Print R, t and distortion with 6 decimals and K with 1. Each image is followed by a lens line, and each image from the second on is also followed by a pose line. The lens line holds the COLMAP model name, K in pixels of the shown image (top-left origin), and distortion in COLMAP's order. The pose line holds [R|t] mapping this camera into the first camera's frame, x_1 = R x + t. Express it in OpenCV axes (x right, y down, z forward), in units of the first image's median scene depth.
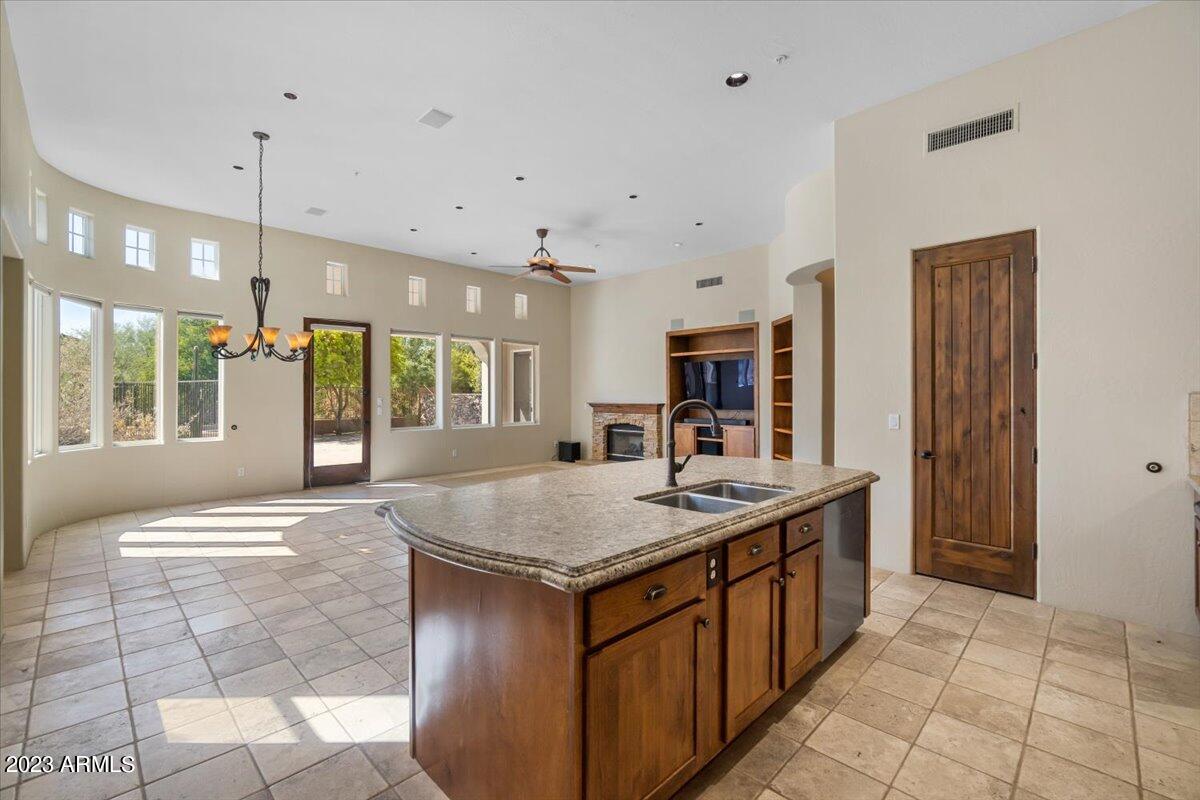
lens RADIAL K [[520.1, 0, 591.1], [0, 520.1, 397.7], [0, 0, 1]] dist [-0.001139, -0.000438]
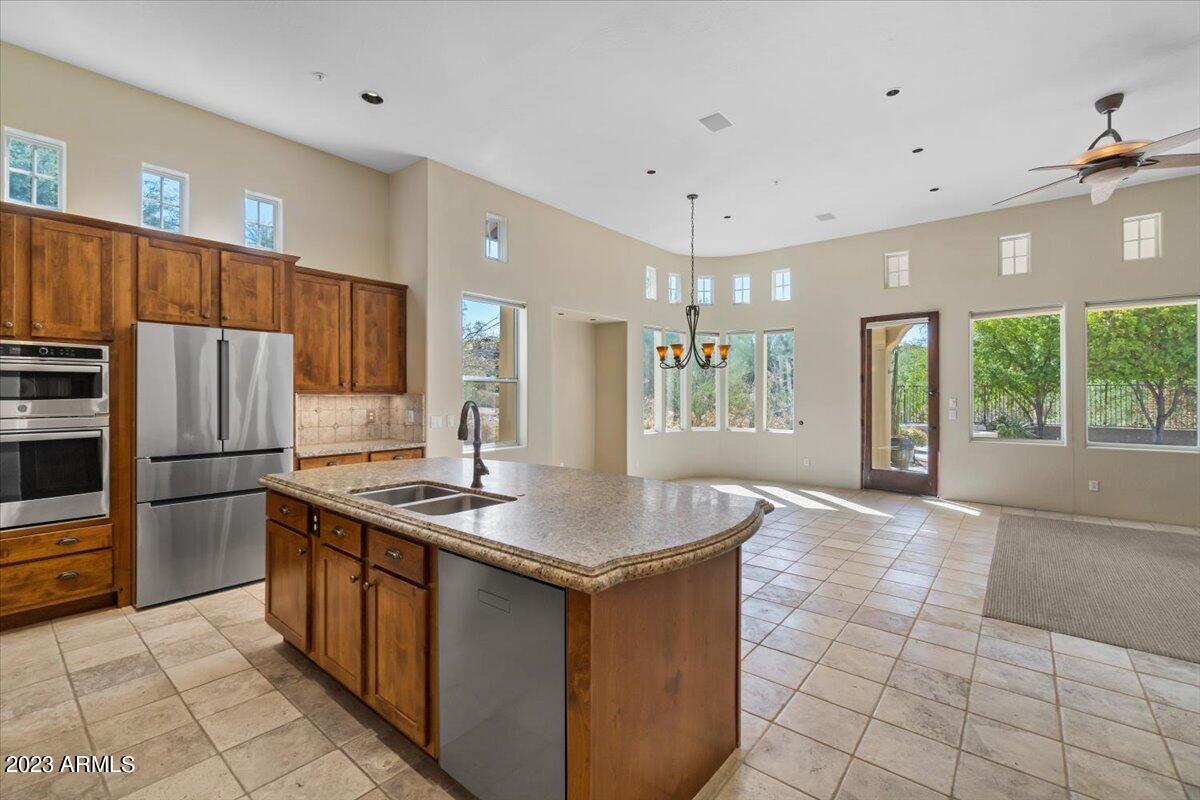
lens RADIAL K [[516.2, 0, 576.8], [0, 516.2, 392.6], [0, 0, 1]] dist [-0.000402, -0.000054]
pose [[0.077333, -0.003486, -0.996999, 0.540495], [-0.007080, 0.999967, -0.004045, -0.003573], [0.996980, 0.007372, 0.077306, 0.520536]]
